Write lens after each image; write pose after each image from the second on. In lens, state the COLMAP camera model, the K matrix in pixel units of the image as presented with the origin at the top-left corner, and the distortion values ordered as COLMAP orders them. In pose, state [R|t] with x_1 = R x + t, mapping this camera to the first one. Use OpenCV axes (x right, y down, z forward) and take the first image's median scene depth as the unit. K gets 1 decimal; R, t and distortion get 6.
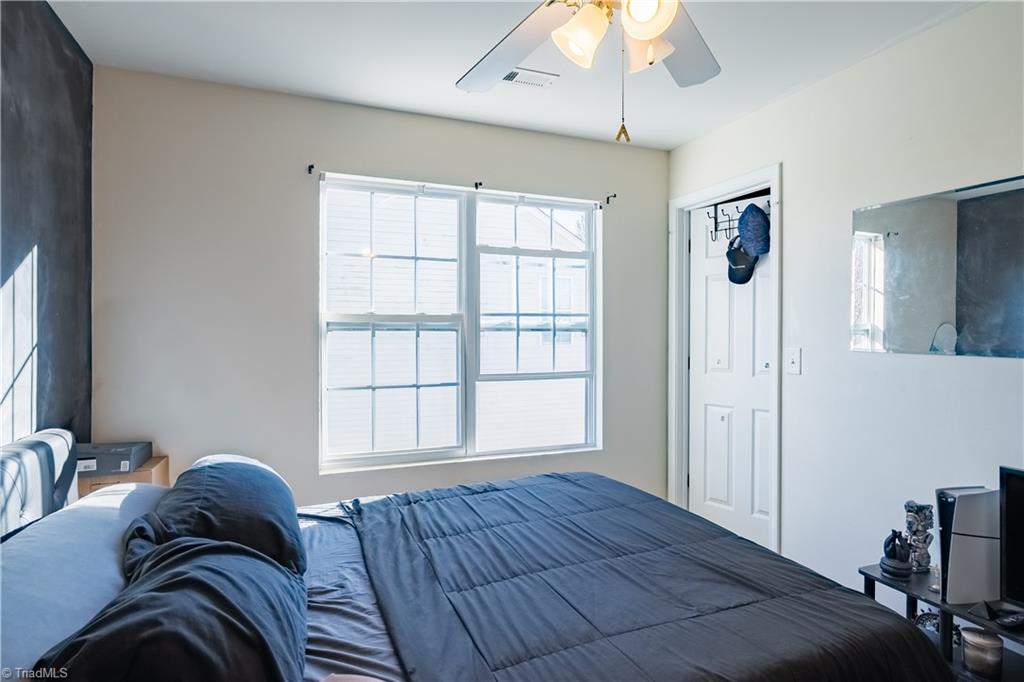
lens RADIAL K [[547.5, 0, 507.3], [0, 547.5, 335.8], [0, 0, 1]] dist [-0.001493, 0.000138]
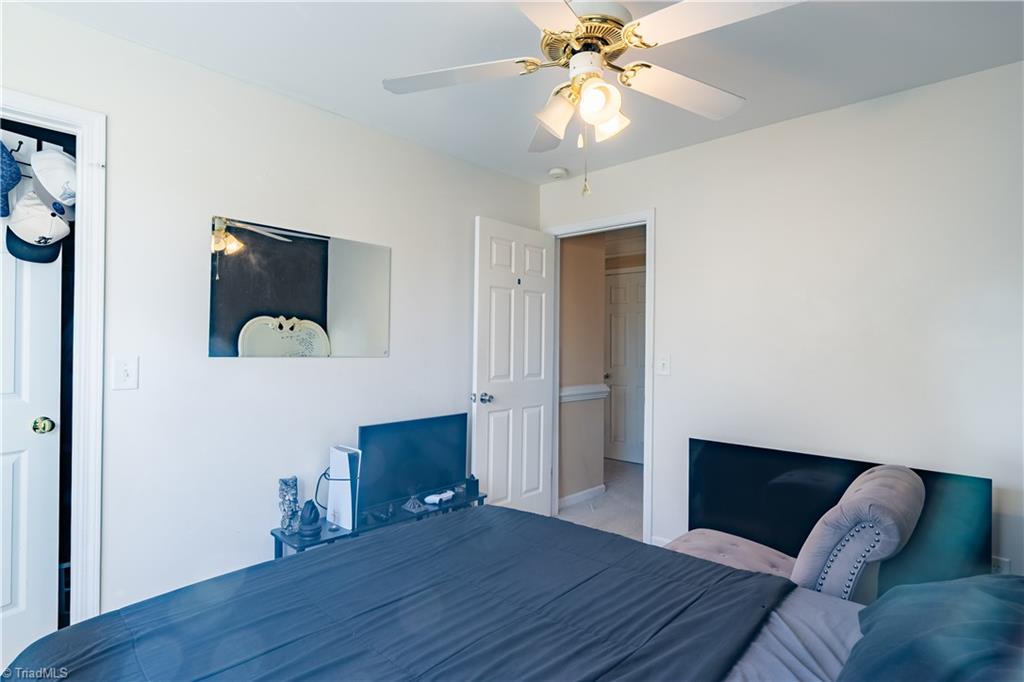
lens RADIAL K [[547.5, 0, 511.6], [0, 547.5, 339.3], [0, 0, 1]] dist [-0.001493, 0.000138]
pose [[-0.438940, -0.000417, 0.898516, -0.437405], [0.004734, 0.999985, 0.002777, -0.001697], [-0.898504, 0.005473, -0.438932, 0.865755]]
